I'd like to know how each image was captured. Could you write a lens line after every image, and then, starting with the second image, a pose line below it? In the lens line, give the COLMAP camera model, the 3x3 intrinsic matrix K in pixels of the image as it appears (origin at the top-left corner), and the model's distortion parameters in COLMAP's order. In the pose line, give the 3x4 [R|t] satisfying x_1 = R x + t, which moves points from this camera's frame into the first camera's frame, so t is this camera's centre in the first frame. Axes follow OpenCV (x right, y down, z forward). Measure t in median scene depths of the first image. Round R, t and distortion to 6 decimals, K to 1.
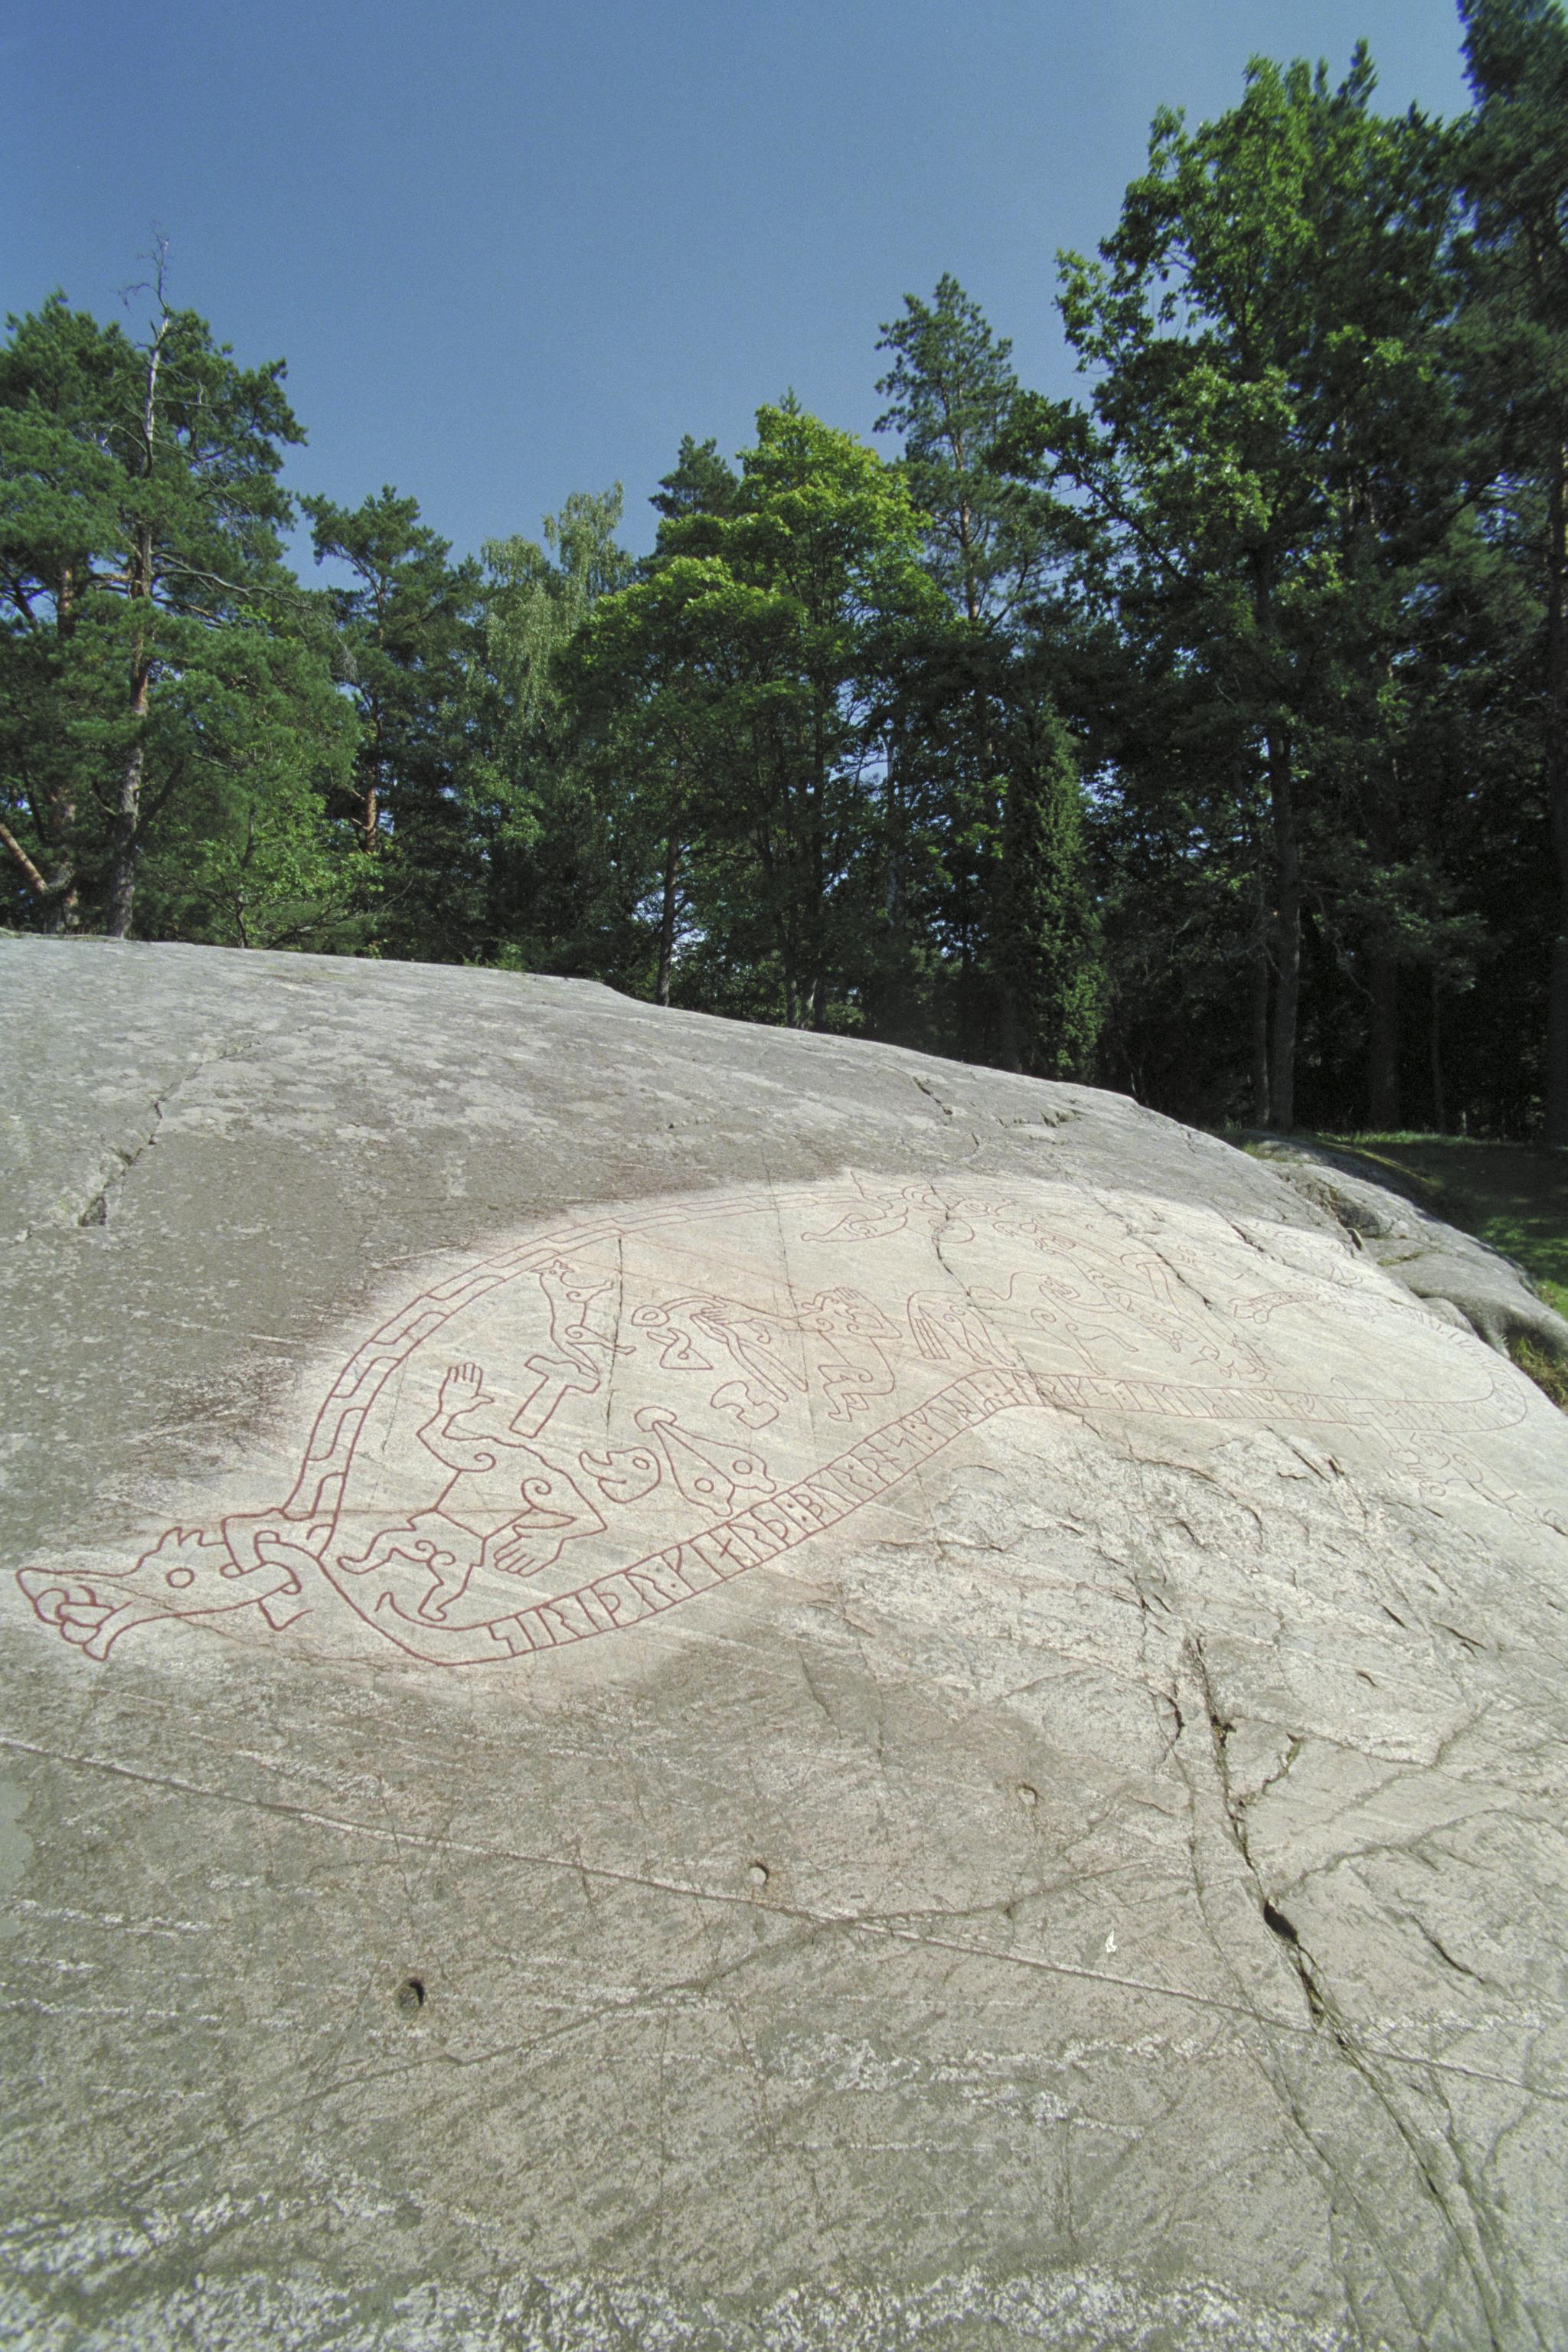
lens RADIAL K [[1162.2, 0, 773.2], [0, 1162.2, 1172.4], [0, 0, 1]] dist [-0.052662, 0.026091]
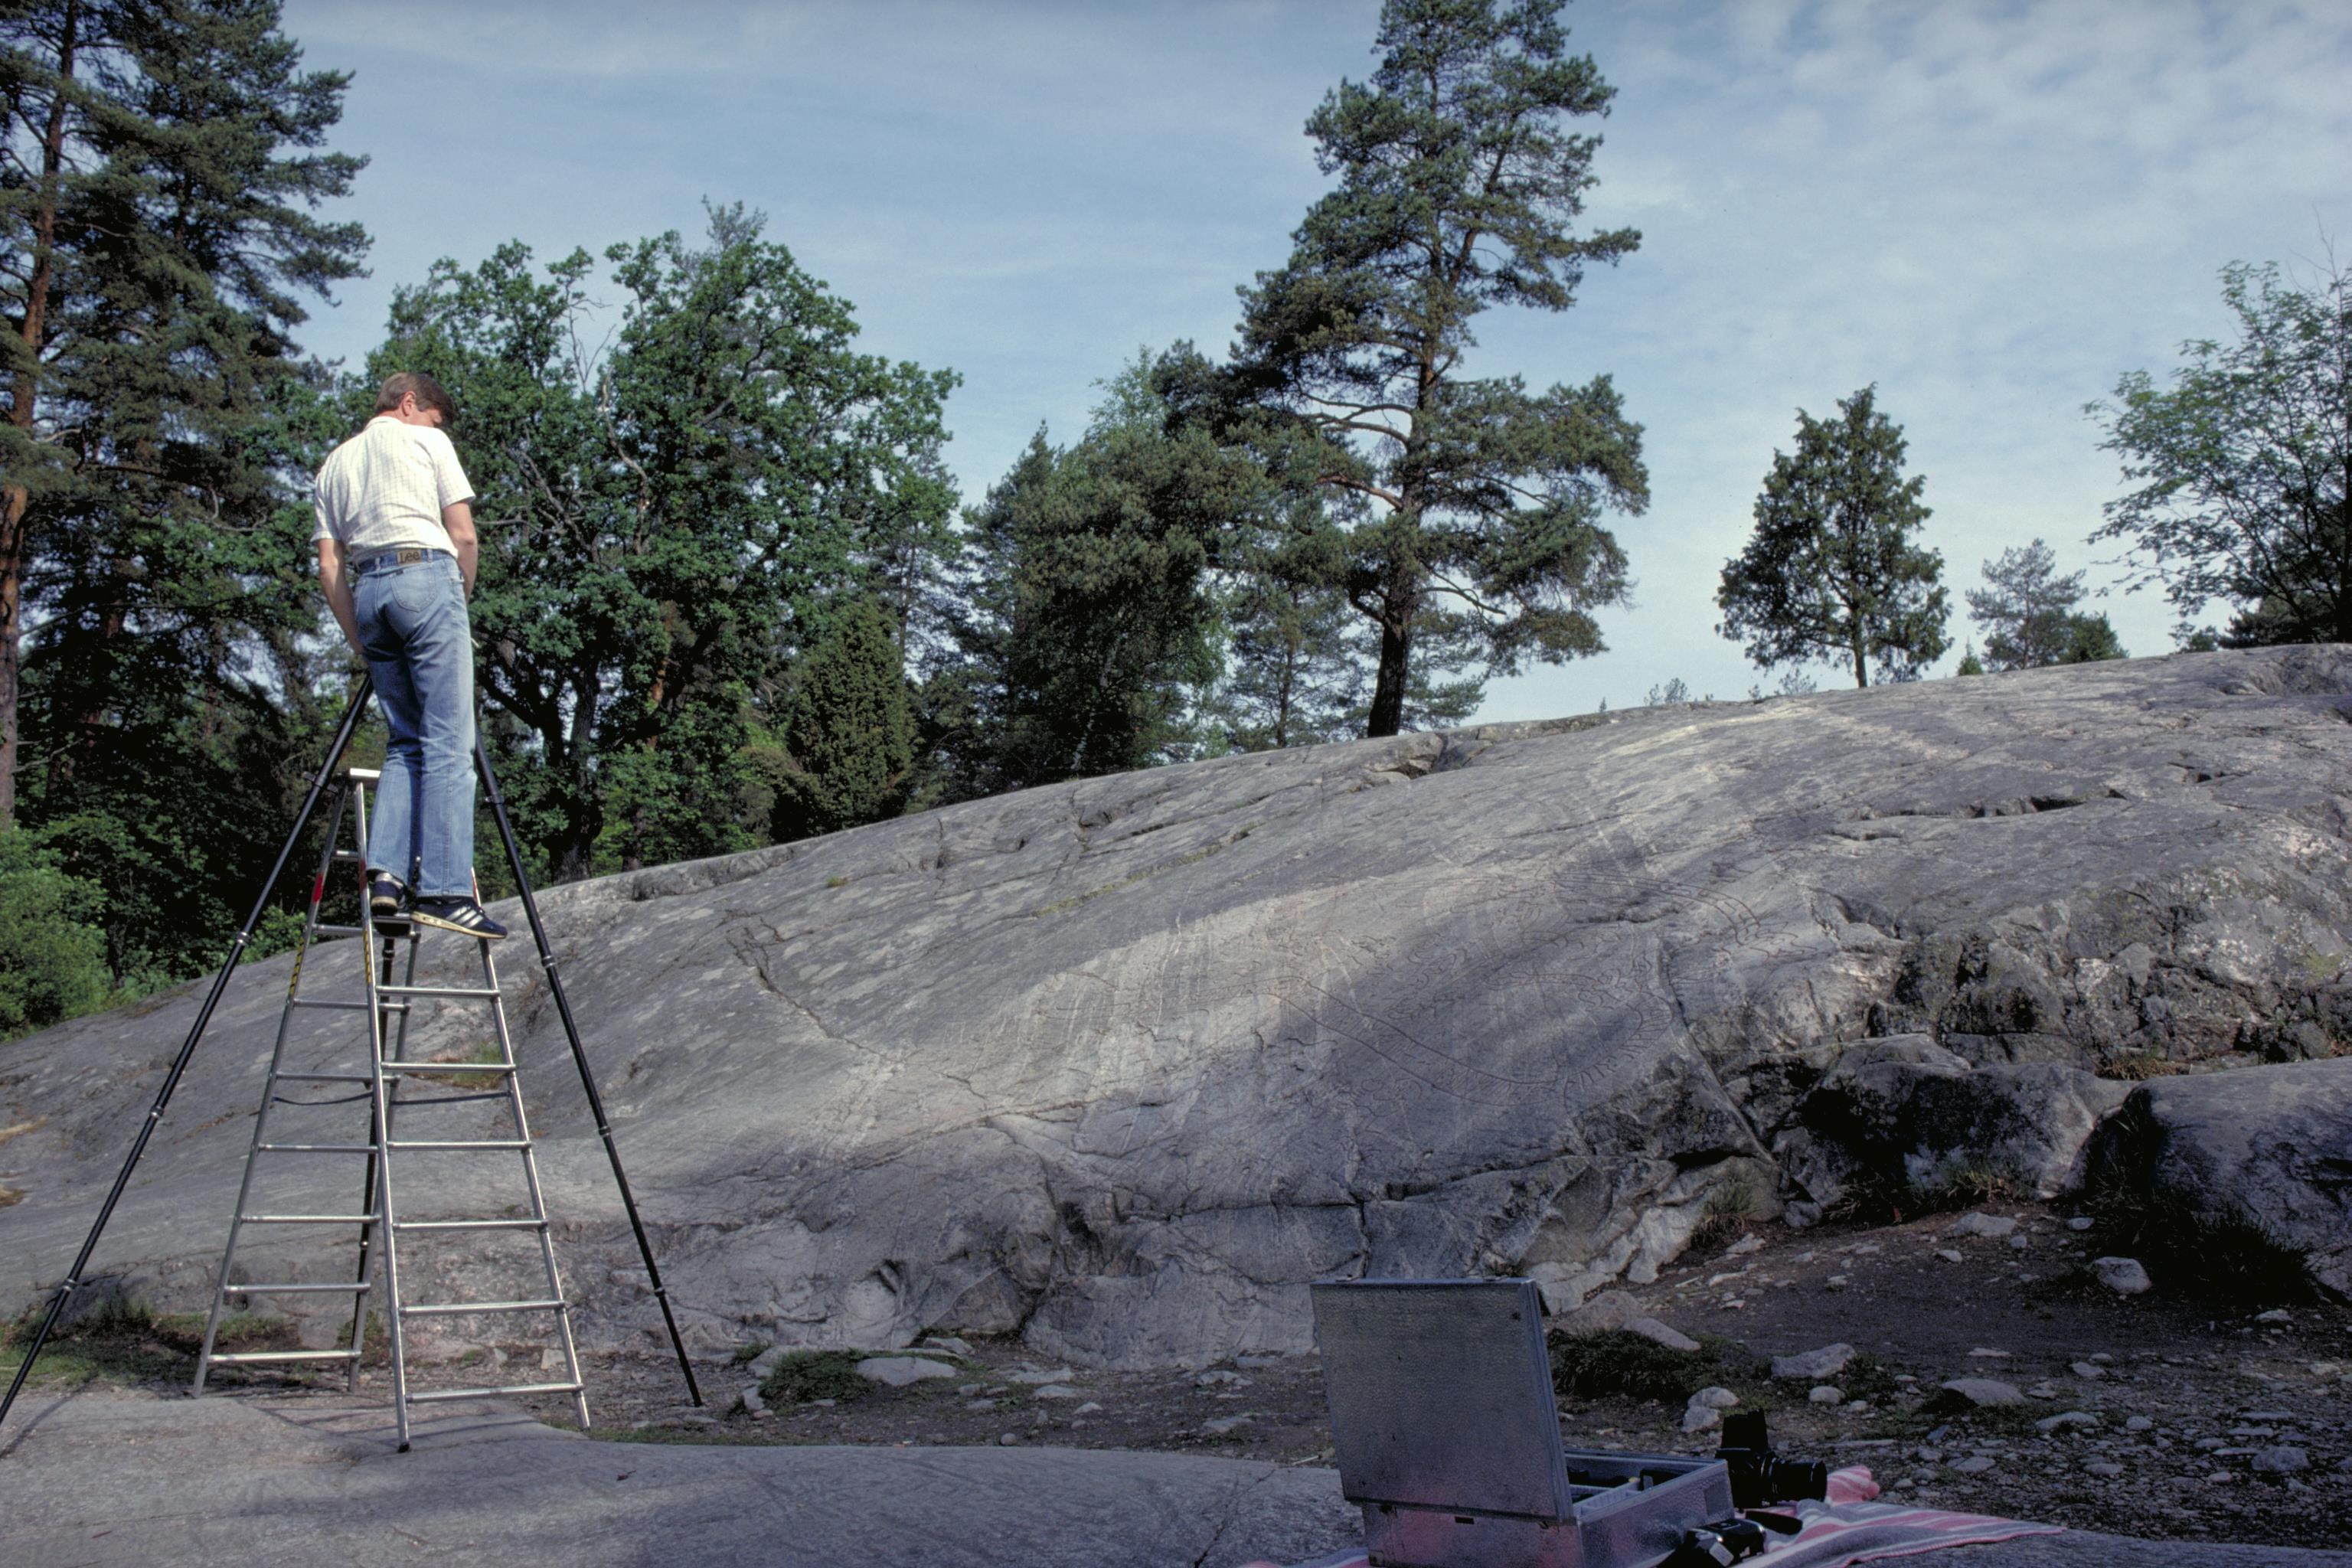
lens RADIAL K [[2418.8, 0, 1165.3], [0, 2418.8, 755.5], [0, 0, 1]] dist [-0.132999, 0.158802]
pose [[-0.128261, -0.079189, -0.988574, 5.195708], [-0.052806, 0.995938, -0.072927, 0.182556], [0.990334, 0.042849, -0.131922, 1.881904]]
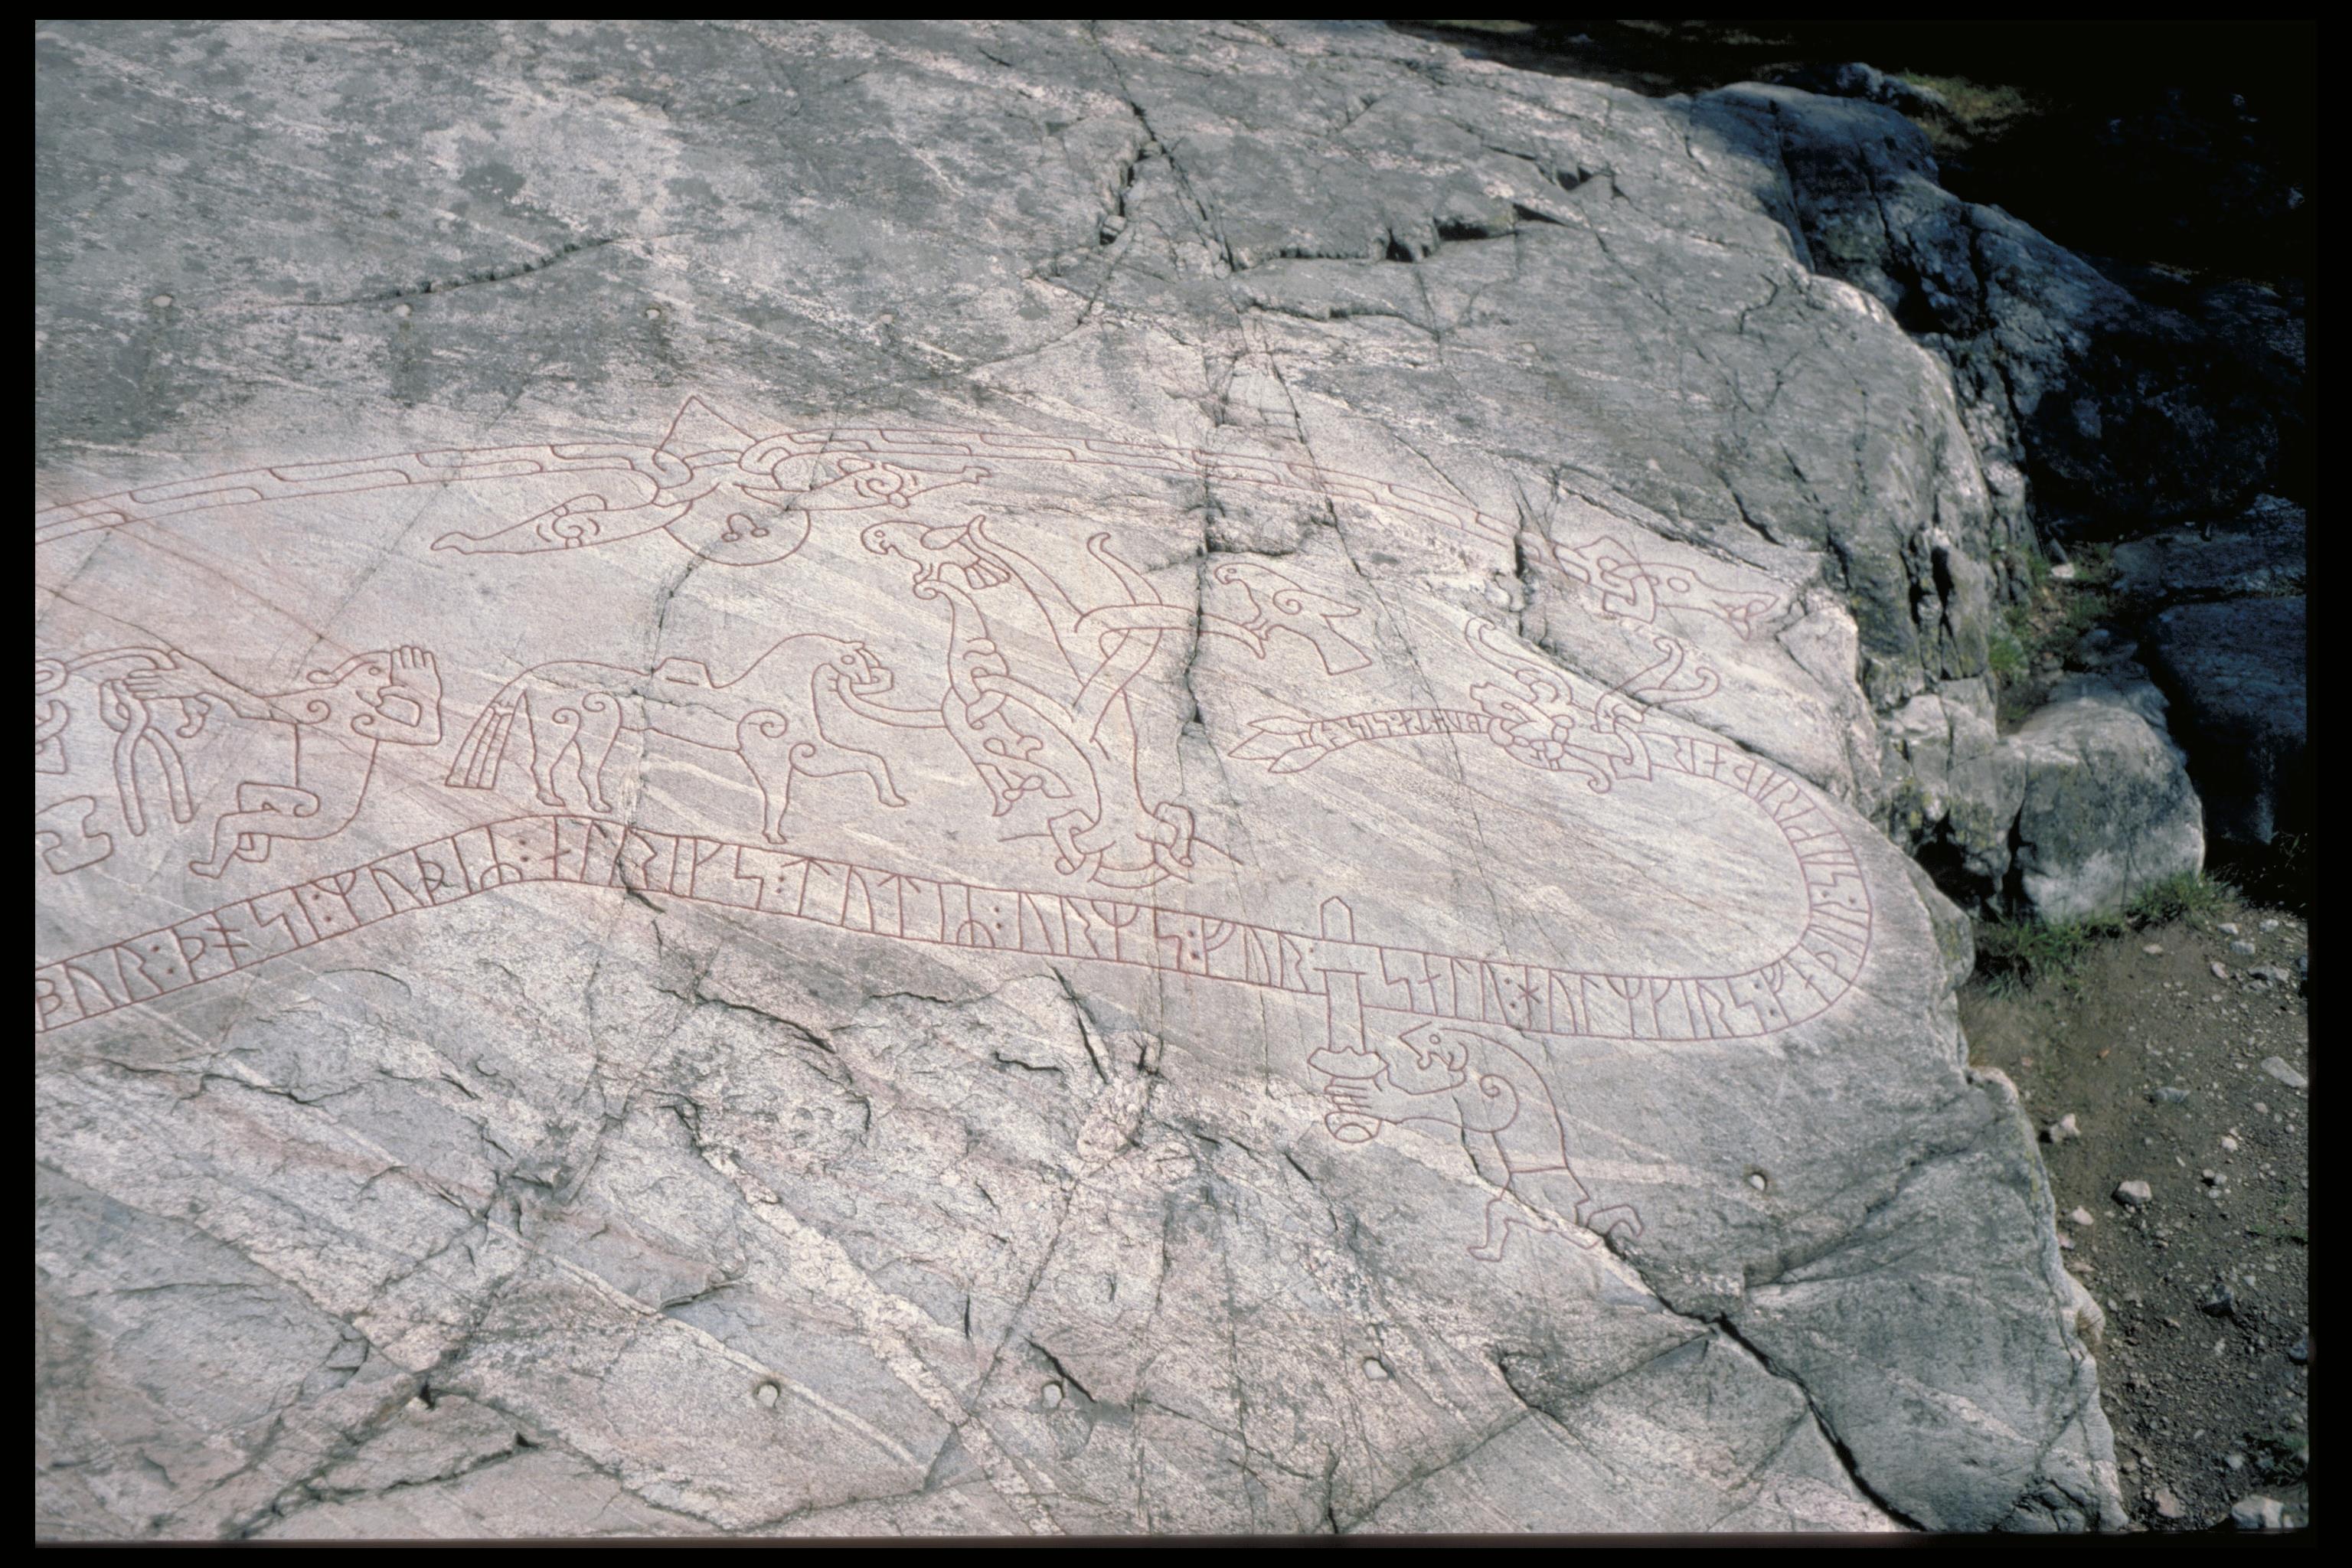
lens RADIAL K [[2371.4, 0, 1130.6], [0, 2371.4, 759.3], [0, 0, 1]] dist [-0.001184, -0.108145]
pose [[0.935456, 0.164676, -0.312735, 1.360617], [-0.052980, 0.940161, 0.336586, -0.485592], [0.349449, -0.298293, 0.888204, -0.078376]]
